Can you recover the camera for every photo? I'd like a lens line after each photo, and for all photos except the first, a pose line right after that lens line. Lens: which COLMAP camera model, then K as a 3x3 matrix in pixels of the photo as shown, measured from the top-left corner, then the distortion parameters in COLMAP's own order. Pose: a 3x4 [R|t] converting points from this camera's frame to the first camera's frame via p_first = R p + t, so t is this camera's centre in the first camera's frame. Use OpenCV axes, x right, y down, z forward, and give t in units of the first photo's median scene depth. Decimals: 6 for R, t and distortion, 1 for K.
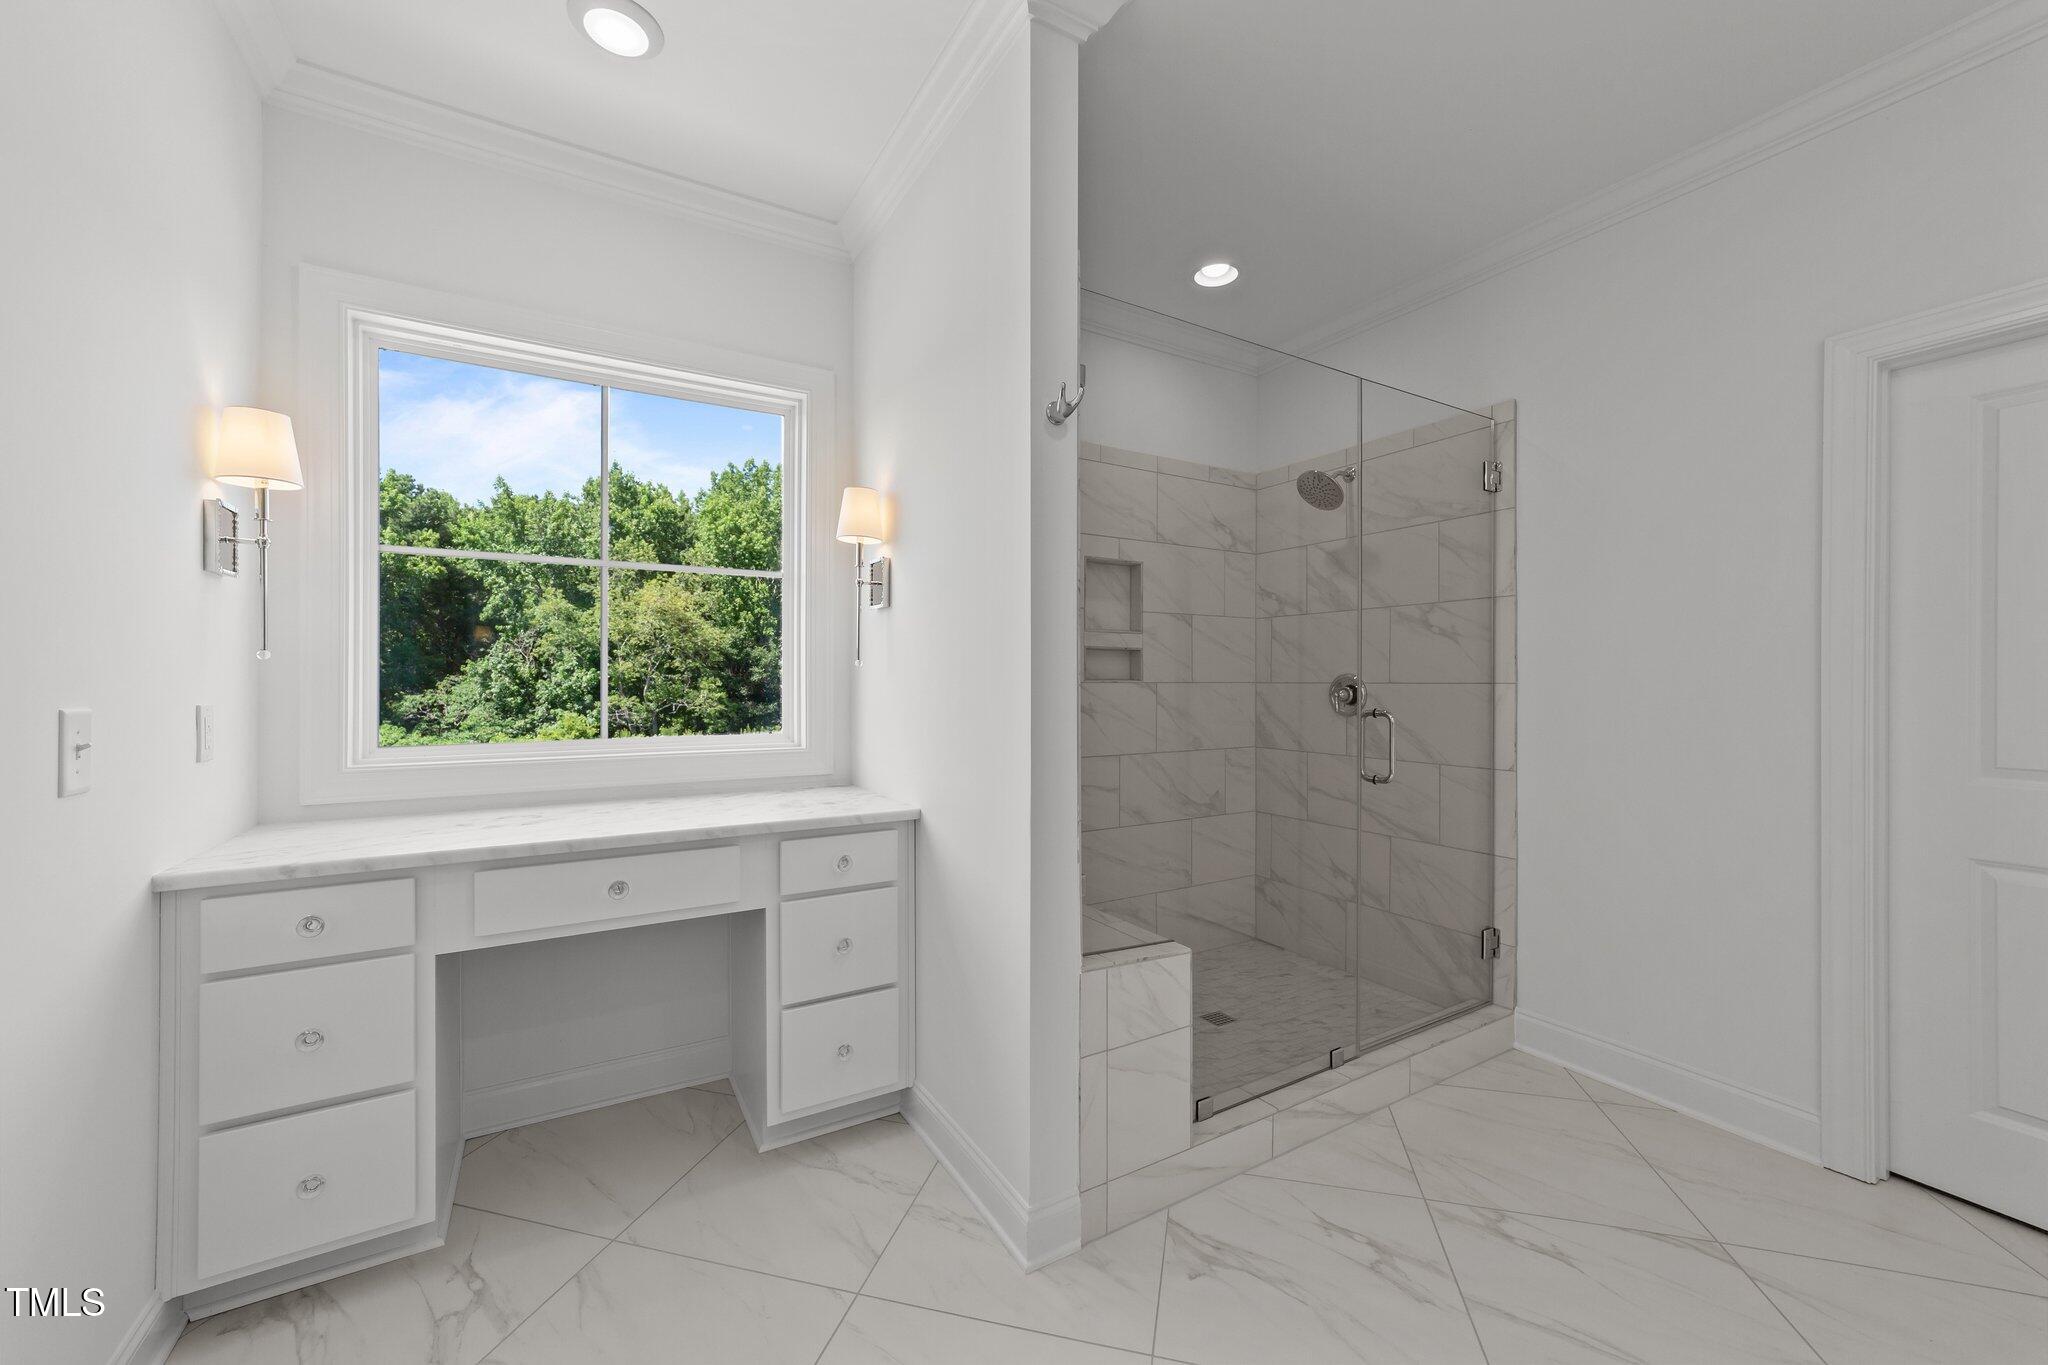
lens RADIAL K [[788.0, 0, 1036.7], [0, 788.0, 679.3], [0, 0, 1]] dist [-0.012654, 0.006685]
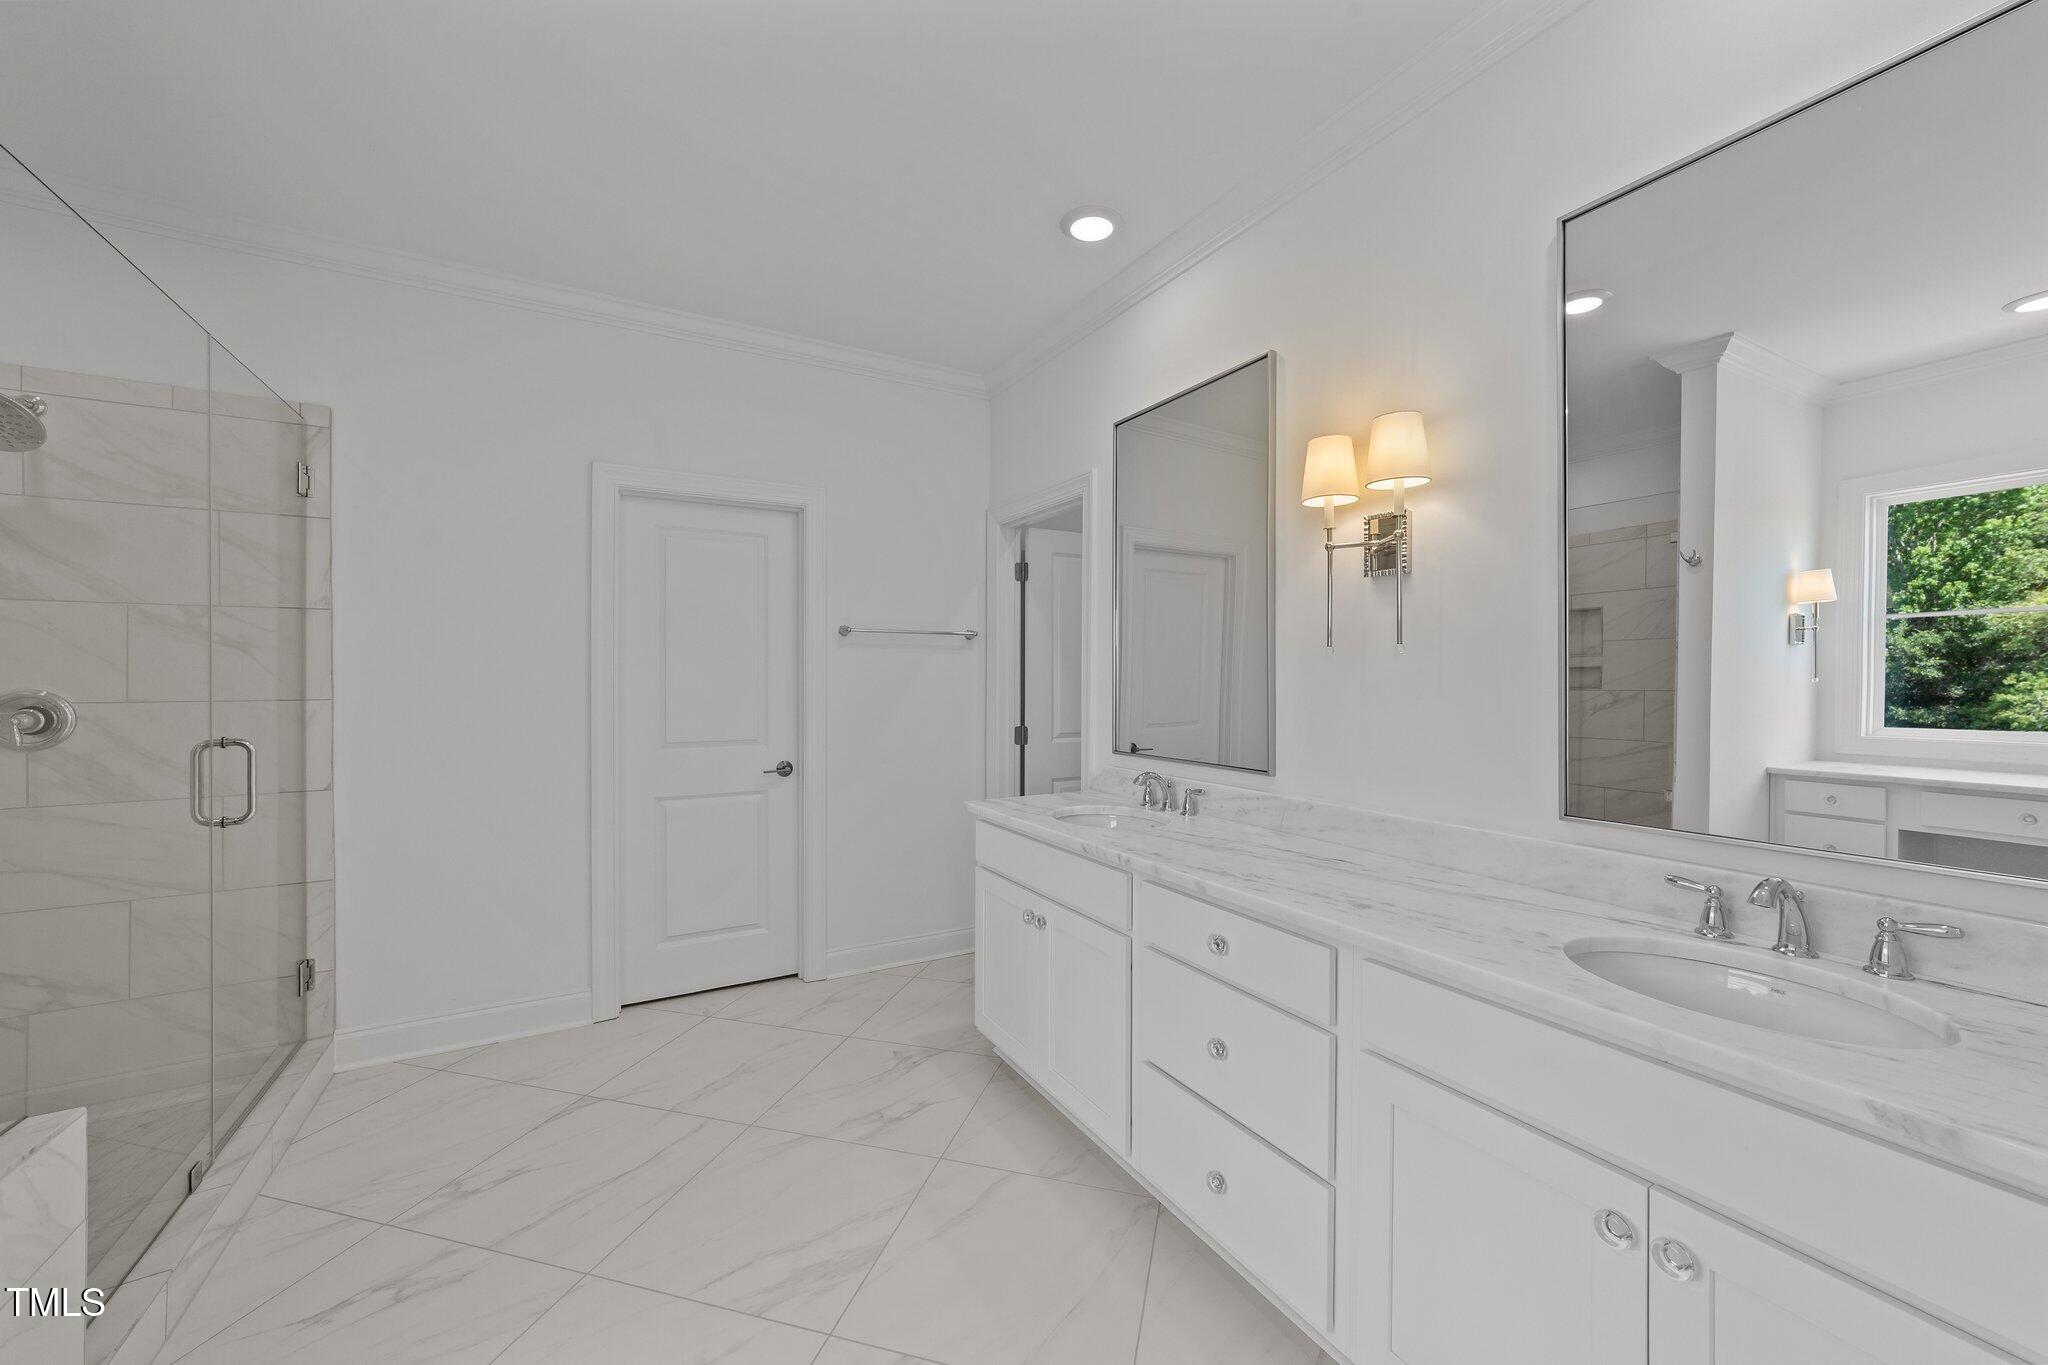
lens RADIAL K [[788.0, 0, 1034.8], [0, 788.0, 680.4], [0, 0, 1]] dist [-0.012654, 0.006685]
pose [[0.011299, -0.006458, 0.999915, -0.350465], [-0.002481, 0.999976, 0.006487, -0.027153], [-0.999933, -0.002554, 0.011283, 0.117262]]
